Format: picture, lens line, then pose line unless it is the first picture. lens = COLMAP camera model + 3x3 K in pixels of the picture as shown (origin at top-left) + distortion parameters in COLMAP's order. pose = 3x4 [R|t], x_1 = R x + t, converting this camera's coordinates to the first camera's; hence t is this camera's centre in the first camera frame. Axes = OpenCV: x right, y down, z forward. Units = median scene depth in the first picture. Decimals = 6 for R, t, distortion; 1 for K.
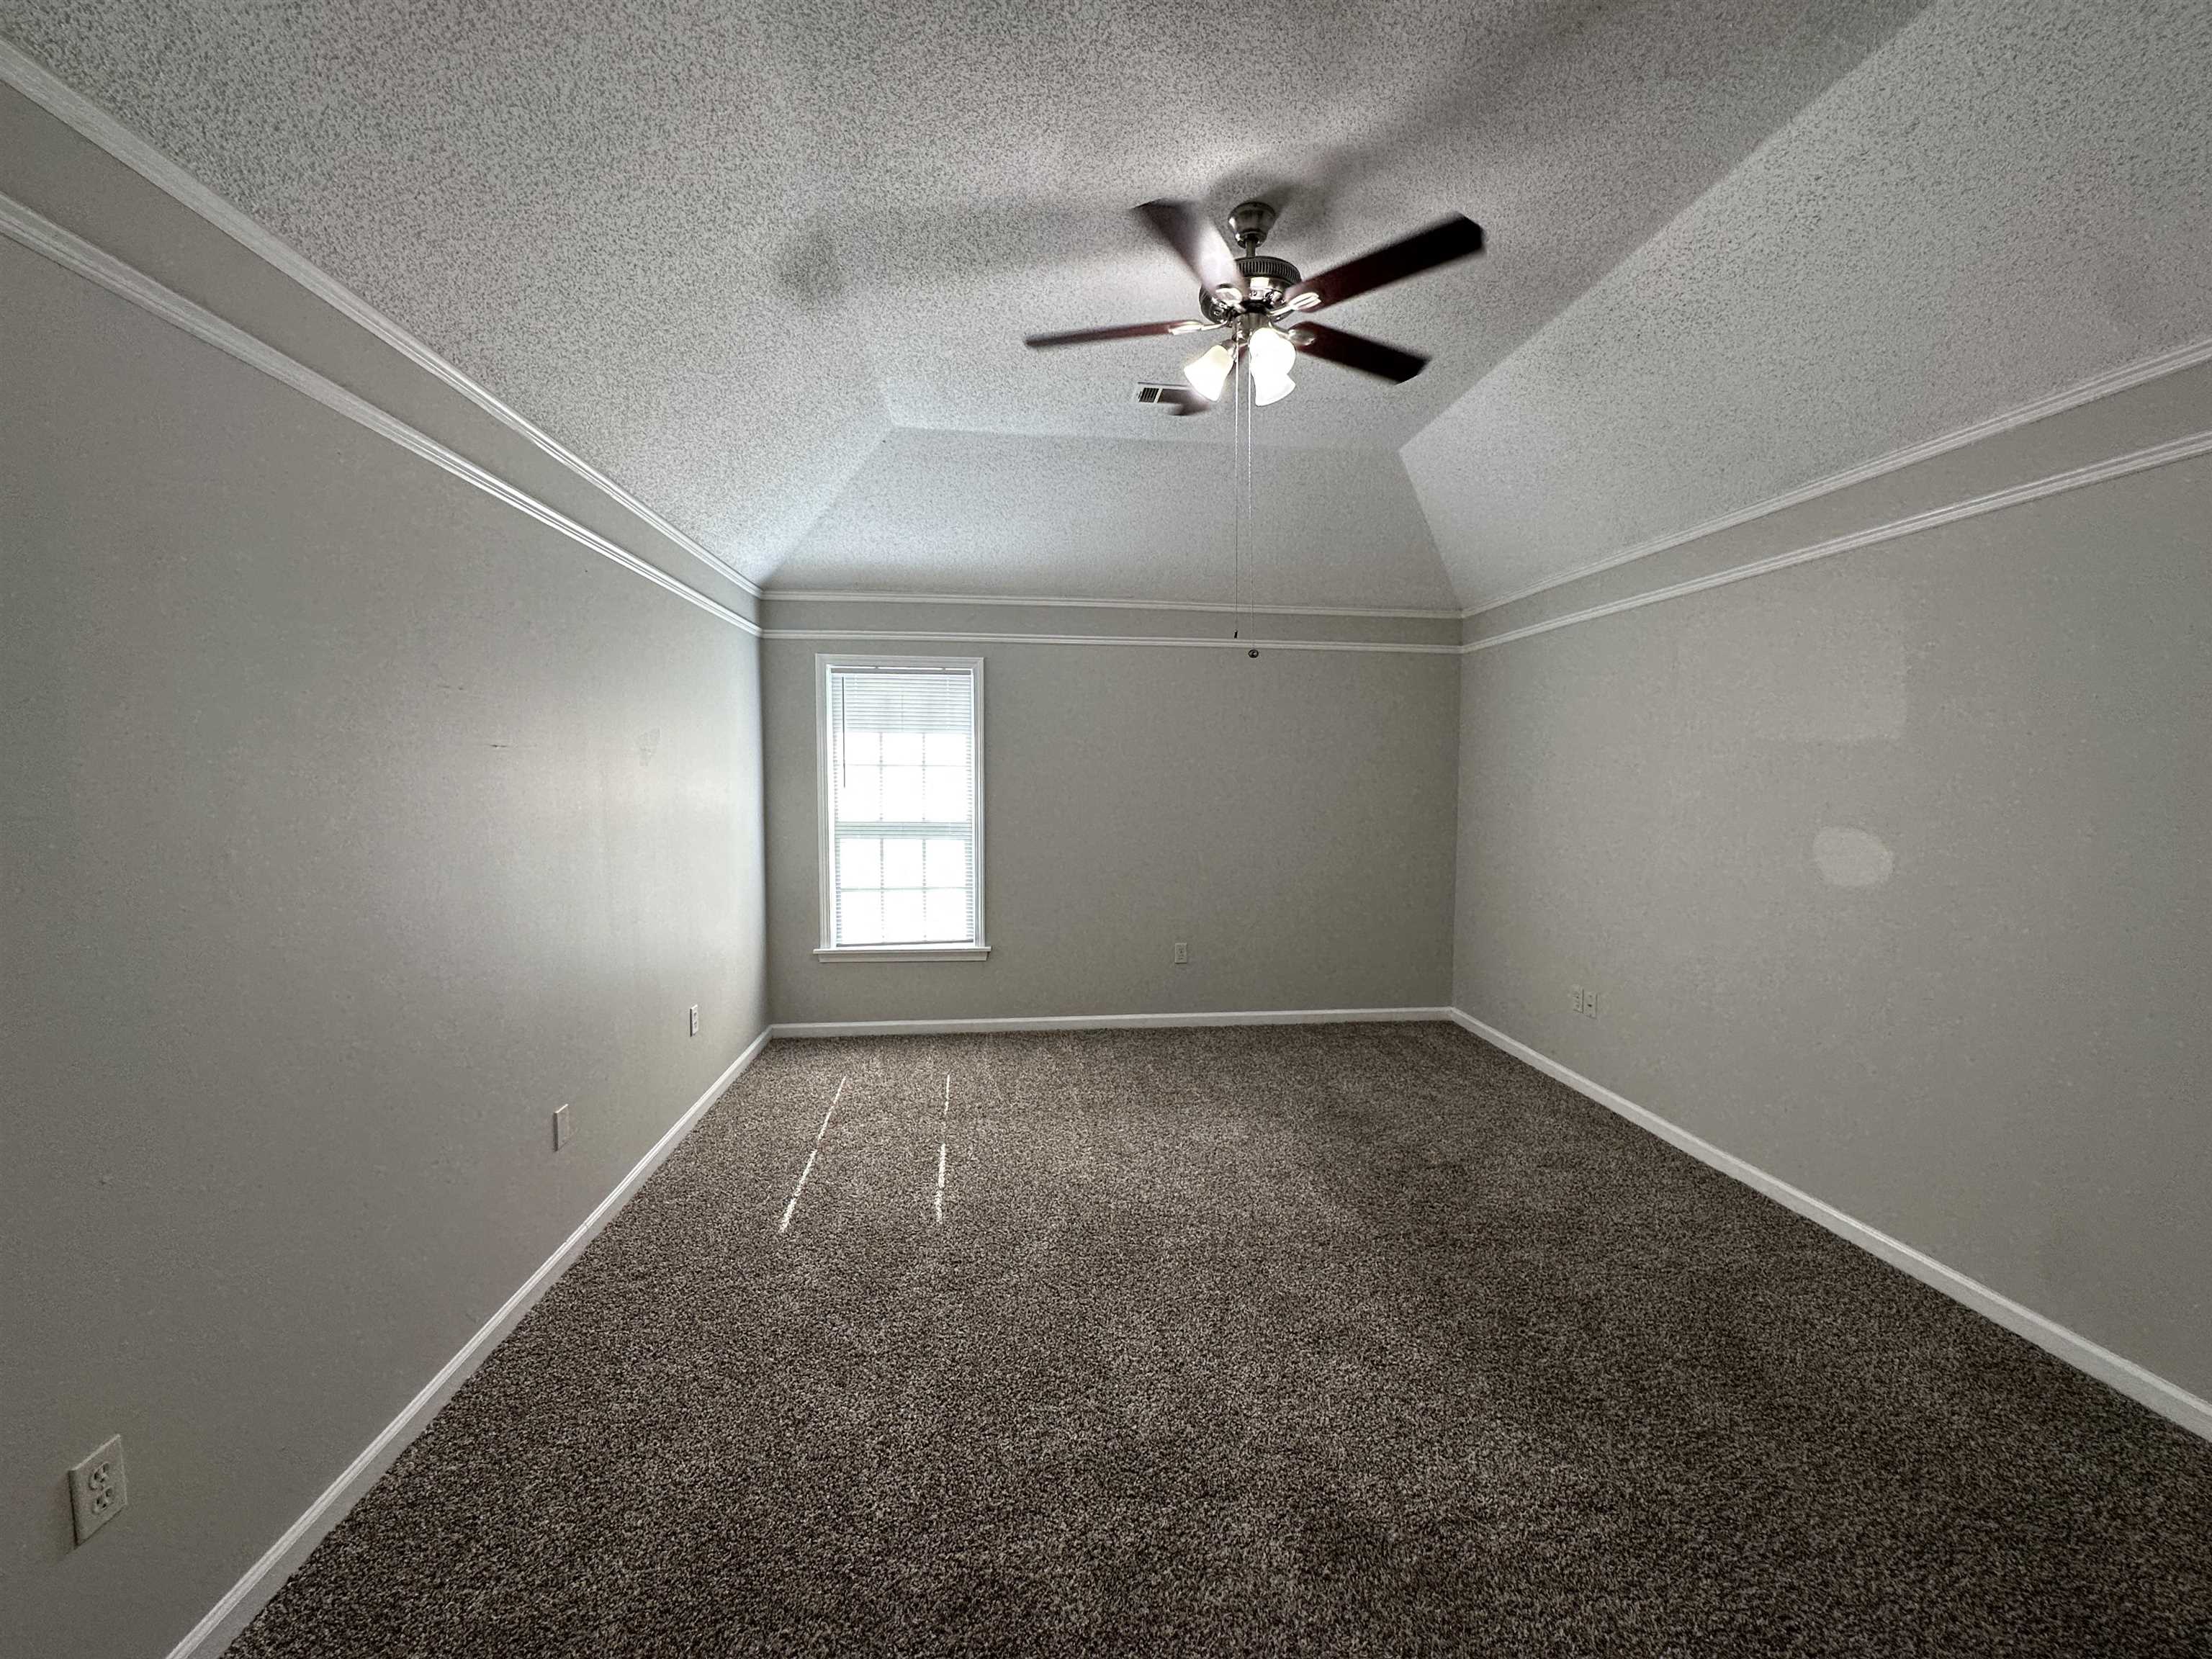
lens RADIAL K [[886.9, 0, 1111.6], [0, 886.9, 832.5], [0, 0, 1]] dist [-0.003015, 0.000479]
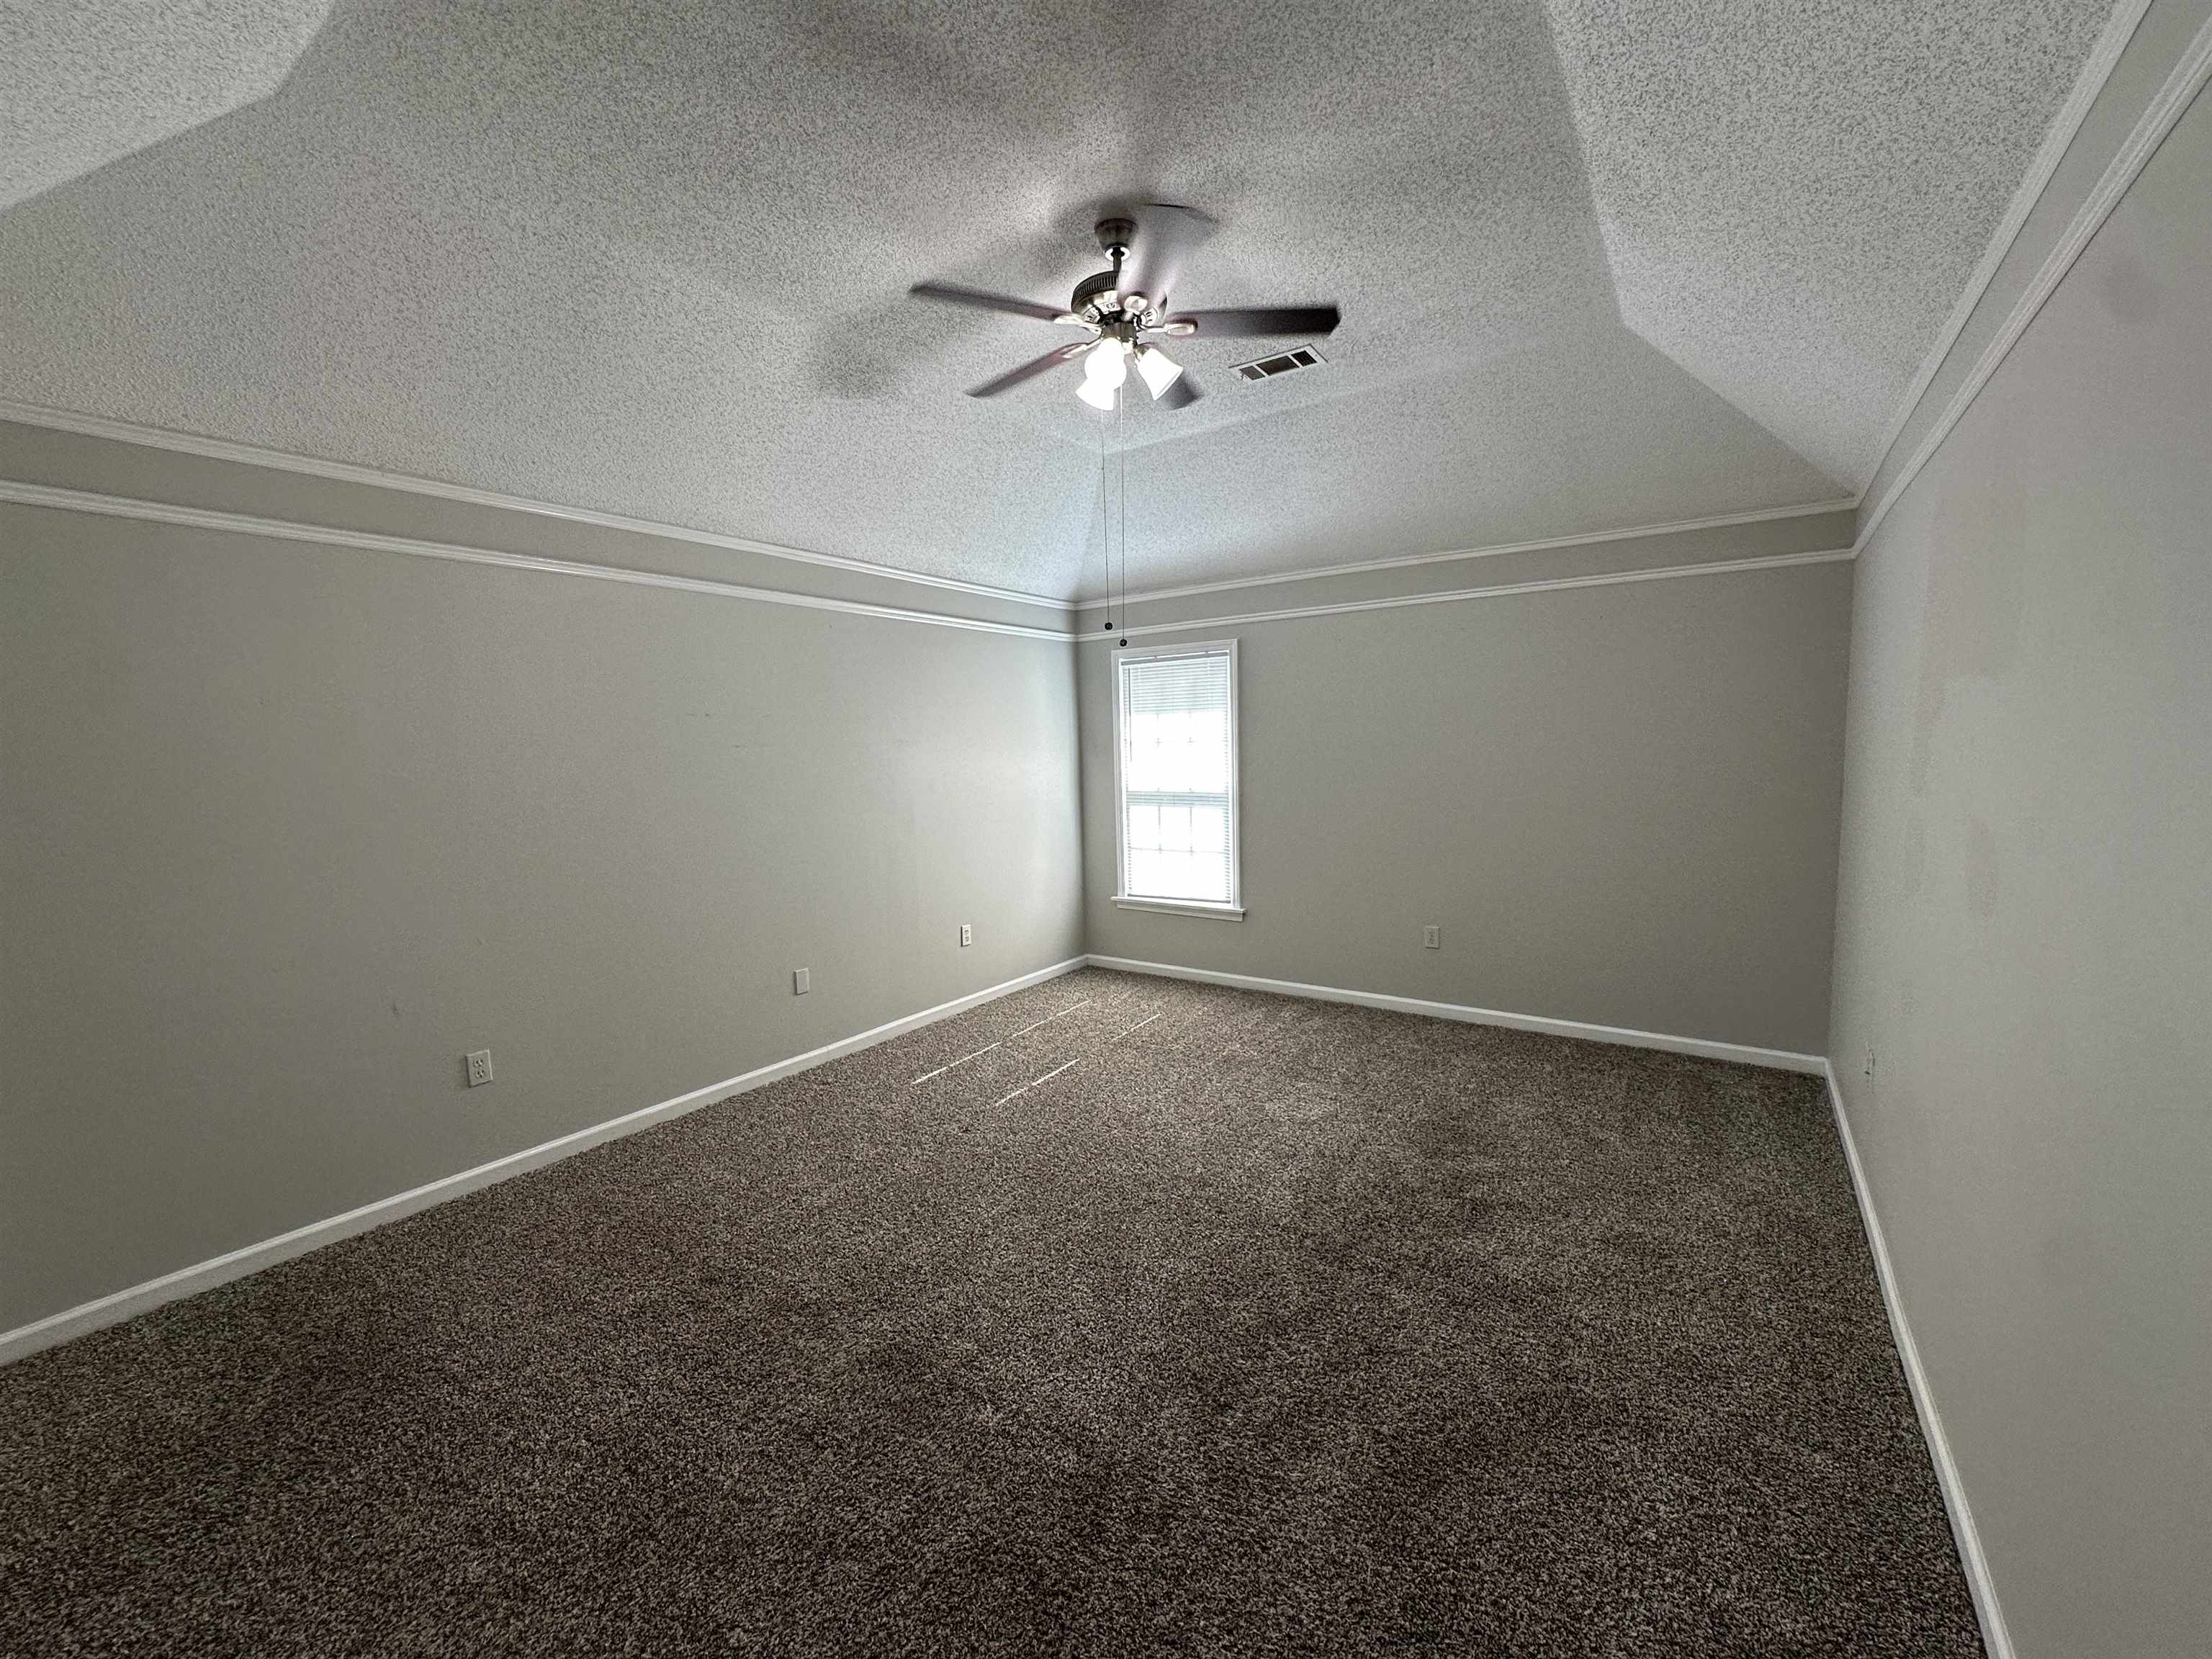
lens RADIAL K [[886.9, 0, 1102.4], [0, 886.9, 838.8], [0, 0, 1]] dist [-0.003015, 0.000479]
pose [[0.746841, 0.044775, -0.663494, 0.461700], [-0.014069, 0.998571, 0.051551, -0.009677], [0.664854, -0.029165, 0.746404, 0.090866]]
